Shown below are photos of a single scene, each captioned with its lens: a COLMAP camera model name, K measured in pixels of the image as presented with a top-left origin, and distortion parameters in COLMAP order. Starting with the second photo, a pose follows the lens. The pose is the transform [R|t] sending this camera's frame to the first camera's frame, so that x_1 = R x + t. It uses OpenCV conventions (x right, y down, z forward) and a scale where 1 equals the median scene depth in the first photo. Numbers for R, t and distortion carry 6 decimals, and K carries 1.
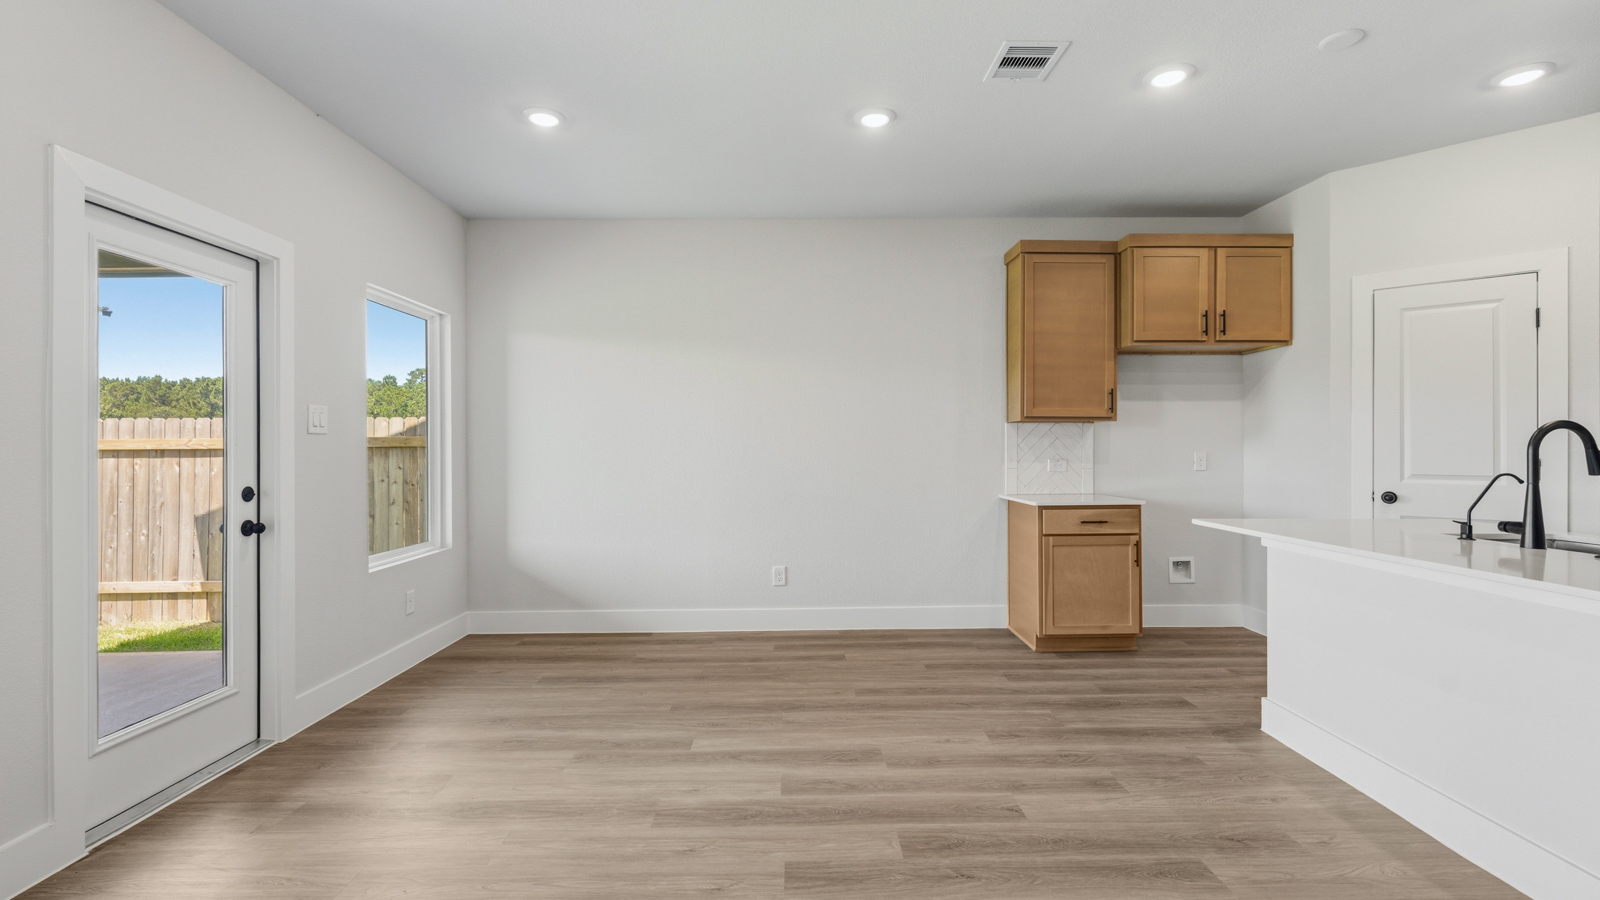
lens RADIAL K [[702.0, 0, 798.5], [0, 702.0, 446.1], [0, 0, 1]] dist [-0.001151, 0.001115]
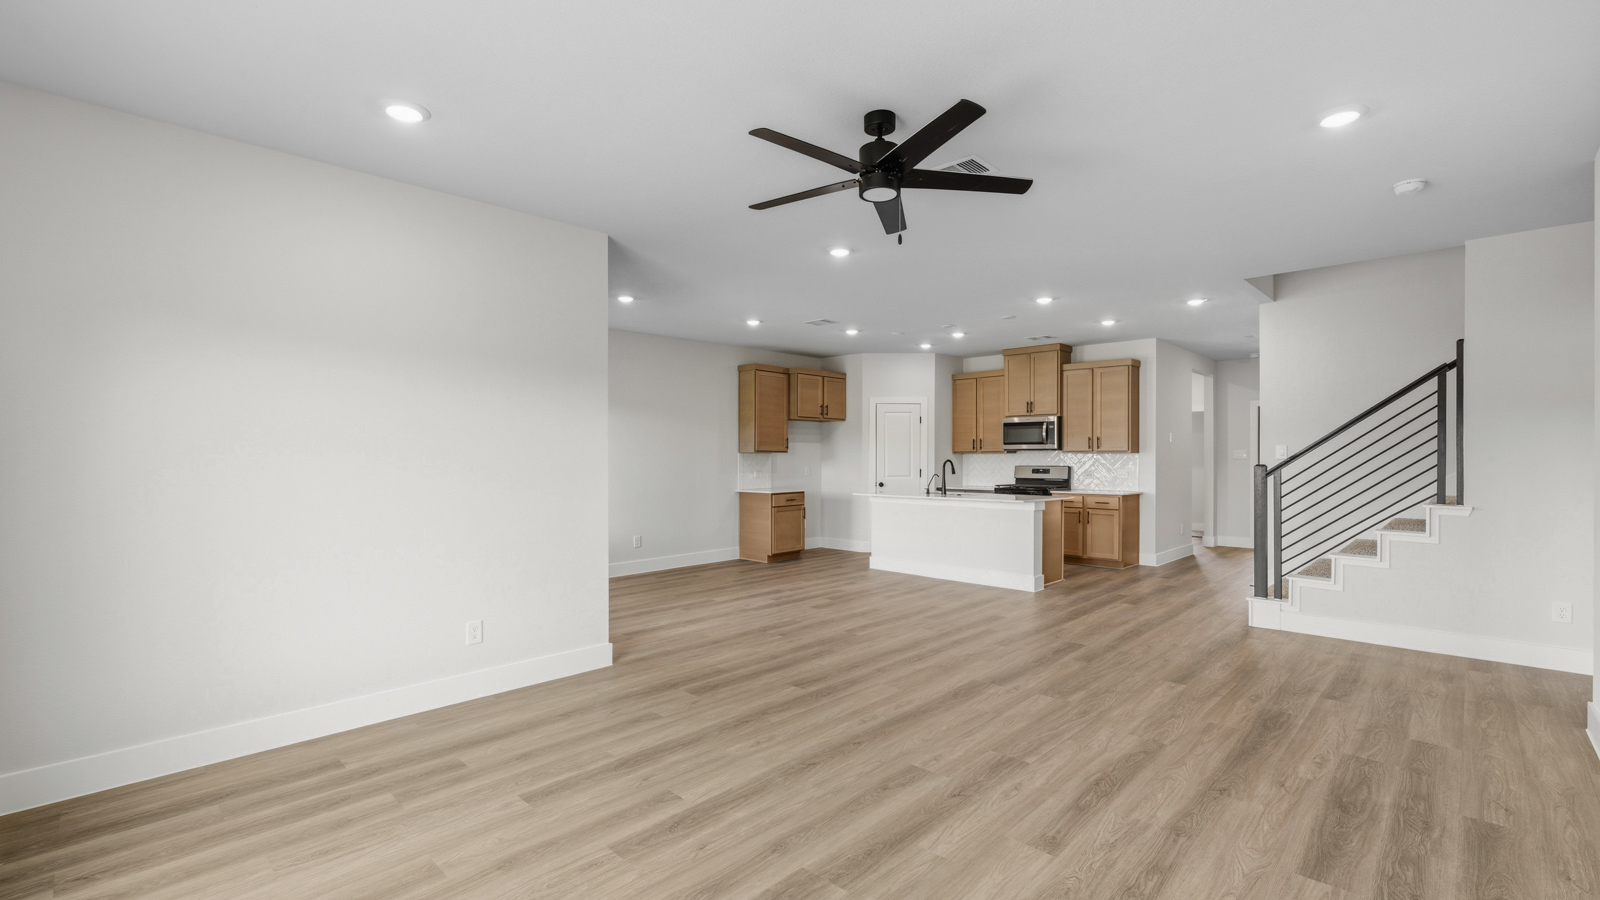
lens RADIAL K [[702.0, 0, 800.0], [0, 702.0, 454.4], [0, 0, 1]] dist [-0.001151, 0.001115]
pose [[0.702008, 0.004318, 0.712156, -1.082067], [-0.001867, 0.999989, -0.004224, -0.023719], [-0.712166, 0.001636, 0.702009, -0.538740]]
